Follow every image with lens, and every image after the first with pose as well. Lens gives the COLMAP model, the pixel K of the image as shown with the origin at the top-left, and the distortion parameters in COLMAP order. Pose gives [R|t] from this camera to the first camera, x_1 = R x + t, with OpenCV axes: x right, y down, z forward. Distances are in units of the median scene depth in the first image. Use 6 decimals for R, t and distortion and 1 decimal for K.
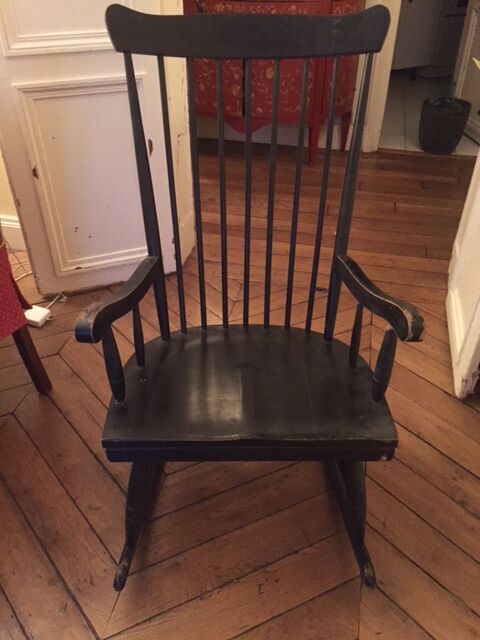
lens RADIAL K [[540.7, 0, 240.0], [0, 540.7, 320.5], [0, 0, 1]] dist [0.039072, -0.053908]
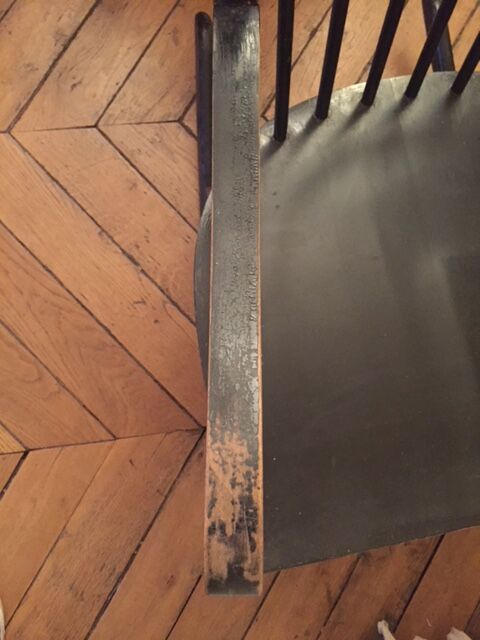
lens RADIAL K [[540.7, 0, 240.2], [0, 540.7, 321.3], [0, 0, 1]] dist [0.039072, -0.053908]
pose [[0.317645, 0.947900, -0.024247, 0.107850], [-0.643452, 0.234265, 0.728758, -0.117344], [0.696470, -0.215885, 0.684341, 0.511105]]
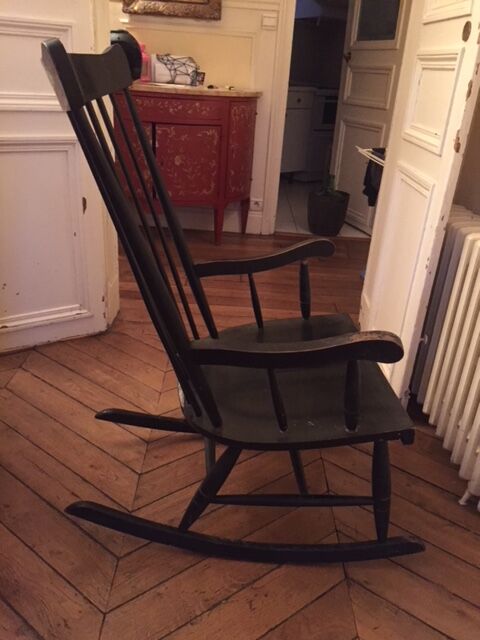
lens RADIAL K [[540.7, 0, 241.4], [0, 540.7, 320.8], [0, 0, 1]] dist [0.039072, -0.053908]
pose [[0.975509, -0.036290, 0.216946, -0.148620], [0.077828, 0.979439, -0.186122, 0.158264], [-0.205731, 0.198448, 0.958276, -0.011396]]
